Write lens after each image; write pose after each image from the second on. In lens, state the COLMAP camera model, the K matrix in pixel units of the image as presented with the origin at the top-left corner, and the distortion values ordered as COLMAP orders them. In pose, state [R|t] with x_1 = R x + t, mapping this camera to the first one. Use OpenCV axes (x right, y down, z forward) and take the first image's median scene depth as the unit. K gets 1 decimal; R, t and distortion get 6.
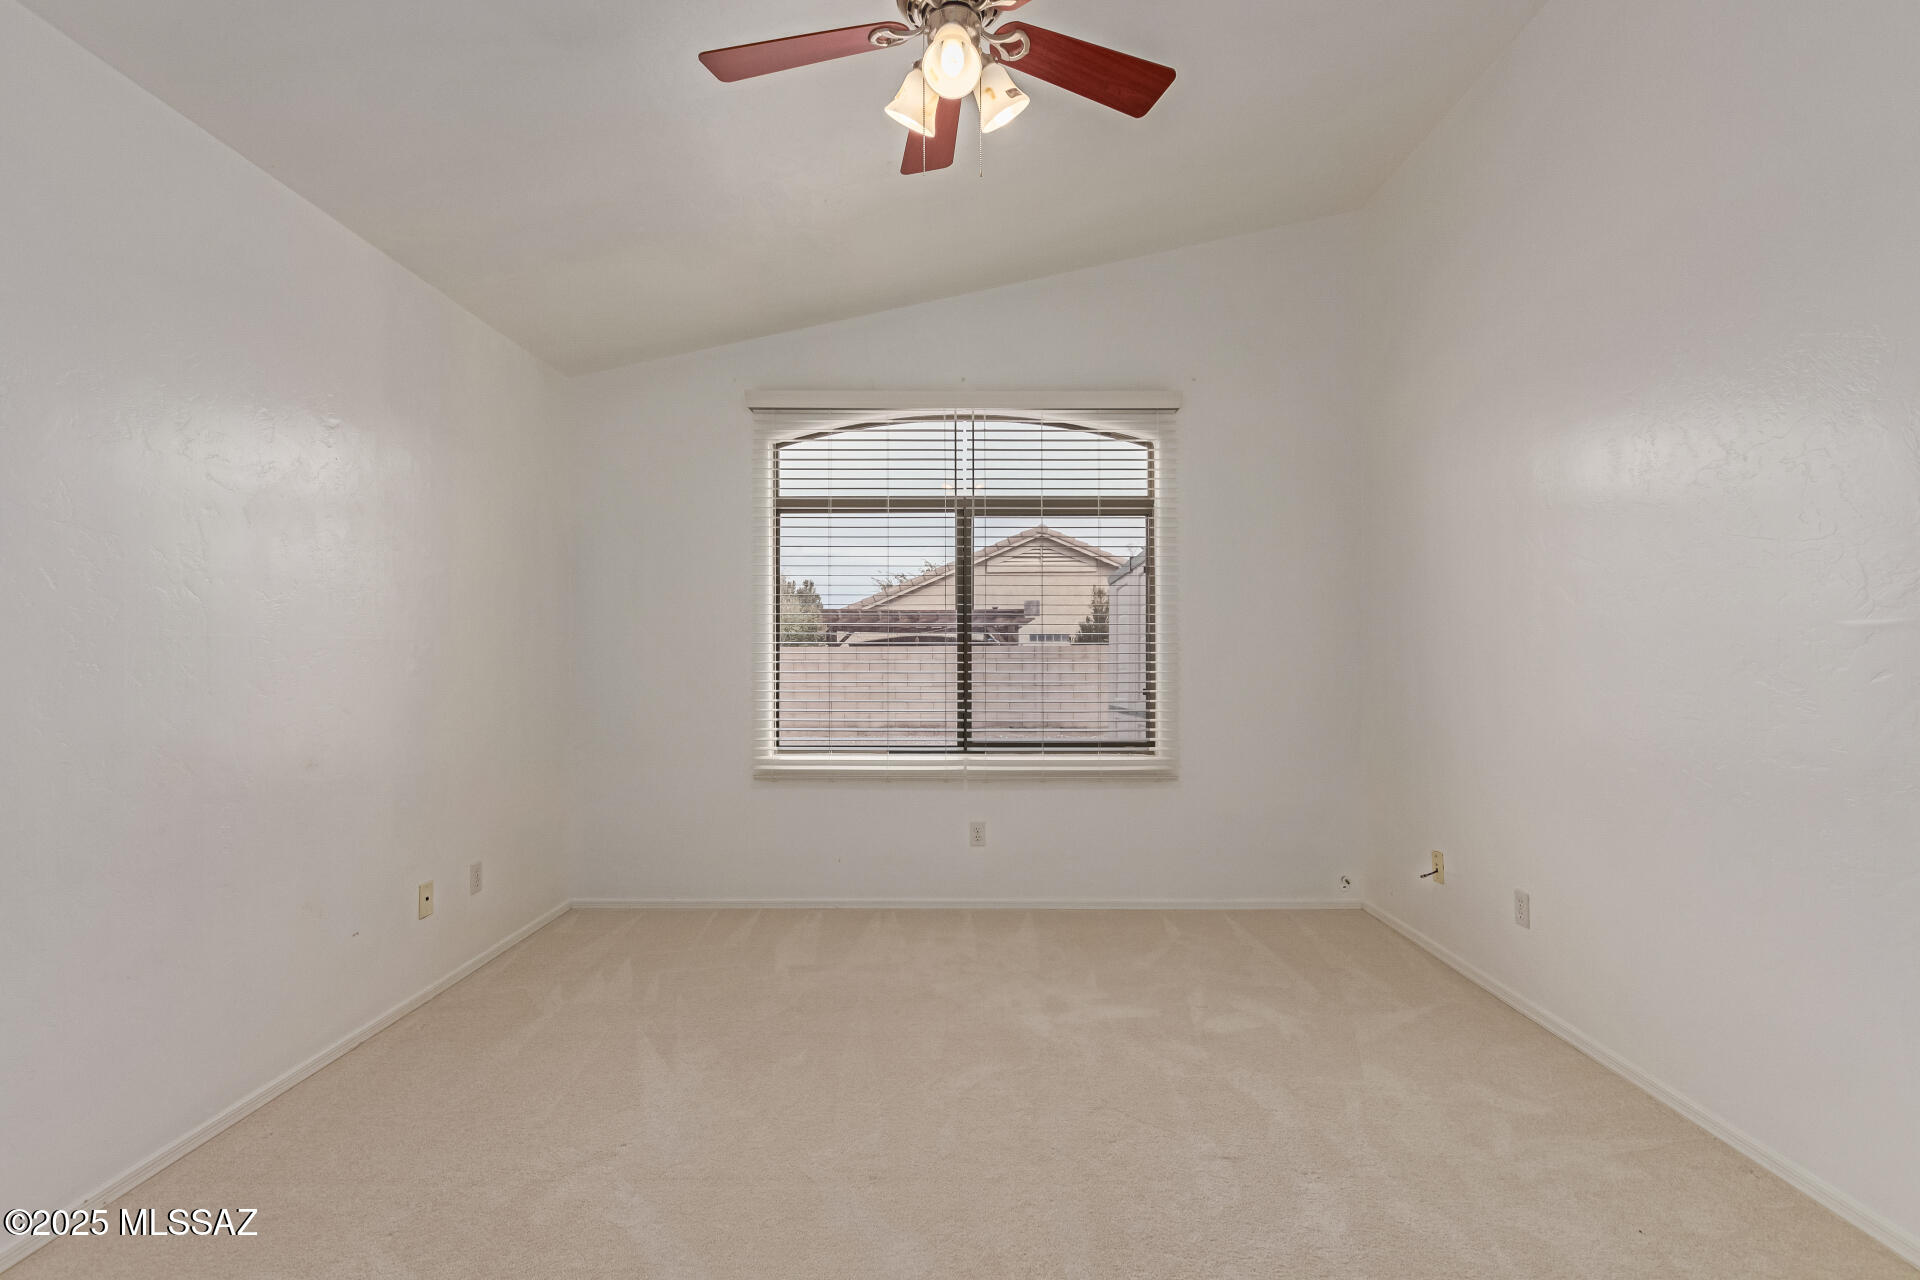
lens RADIAL K [[889.5, 0, 960.9], [0, 889.5, 646.9], [0, 0, 1]] dist [0.007574, -0.000314]
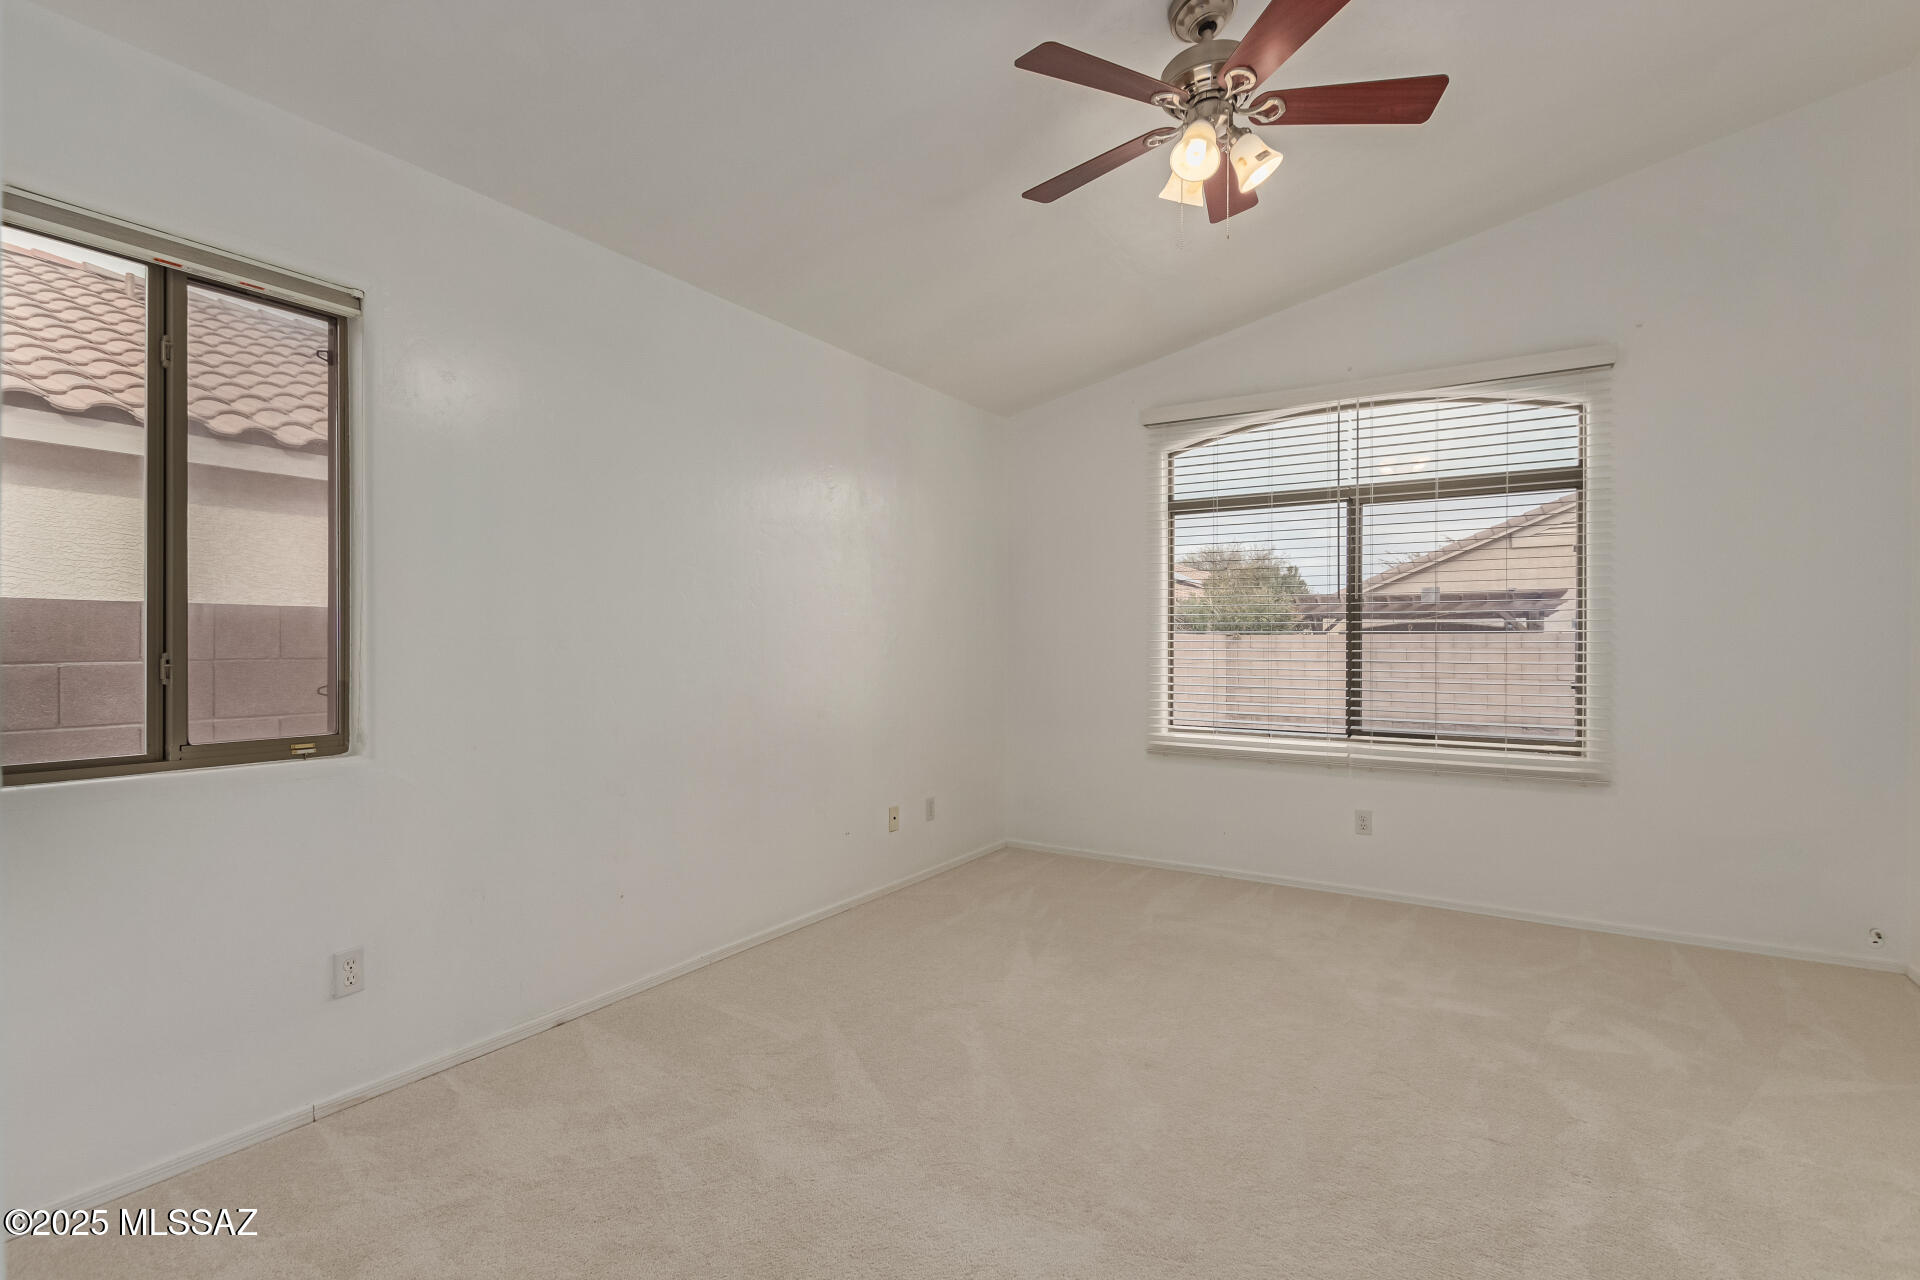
lens RADIAL K [[889.5, 0, 953.3], [0, 889.5, 635.5], [0, 0, 1]] dist [0.007574, -0.000314]
pose [[0.847988, -0.001340, -0.530014, 0.158814], [0.001310, 0.999999, -0.000433, -0.000084], [0.530014, -0.000327, 0.847989, -0.092296]]
